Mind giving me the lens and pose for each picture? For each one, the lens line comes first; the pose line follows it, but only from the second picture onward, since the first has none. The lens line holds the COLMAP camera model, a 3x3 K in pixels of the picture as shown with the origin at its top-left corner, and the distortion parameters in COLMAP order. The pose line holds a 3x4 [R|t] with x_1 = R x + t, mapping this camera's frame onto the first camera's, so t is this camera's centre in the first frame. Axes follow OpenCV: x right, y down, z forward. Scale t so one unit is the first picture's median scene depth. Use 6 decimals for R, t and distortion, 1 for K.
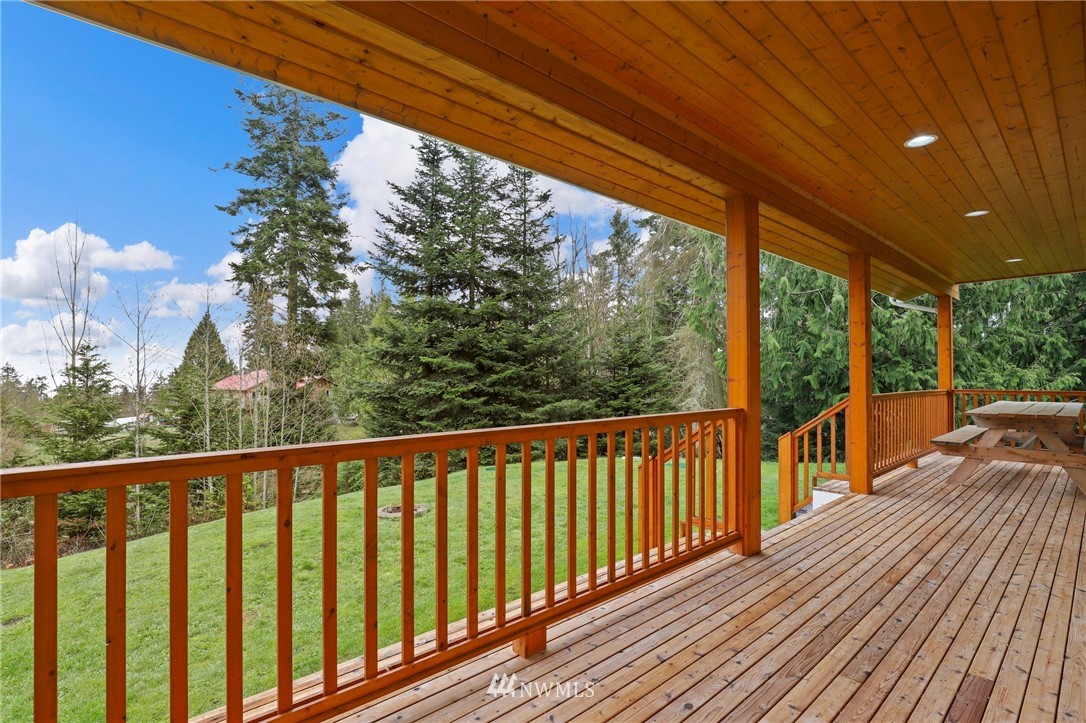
lens RADIAL K [[504.4, 0, 543.6], [0, 504.4, 368.7], [0, 0, 1]] dist [-0.018395, 0.000106]
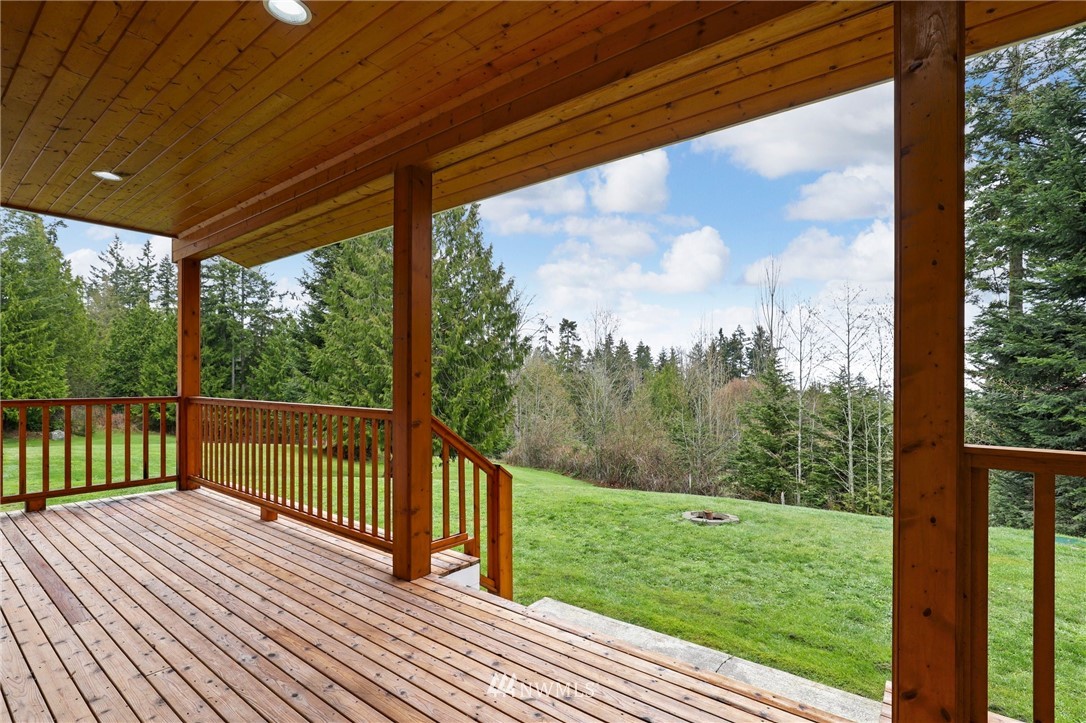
lens RADIAL K [[507.9, 0, 542.1], [0, 507.9, 369.8], [0, 0, 1]] dist [-0.021310, 0.004543]
pose [[0.192177, -0.017776, -0.981199, 1.692983], [0.010165, 0.999818, -0.016123, 0.038060], [0.981308, -0.006876, 0.192322, 1.375976]]
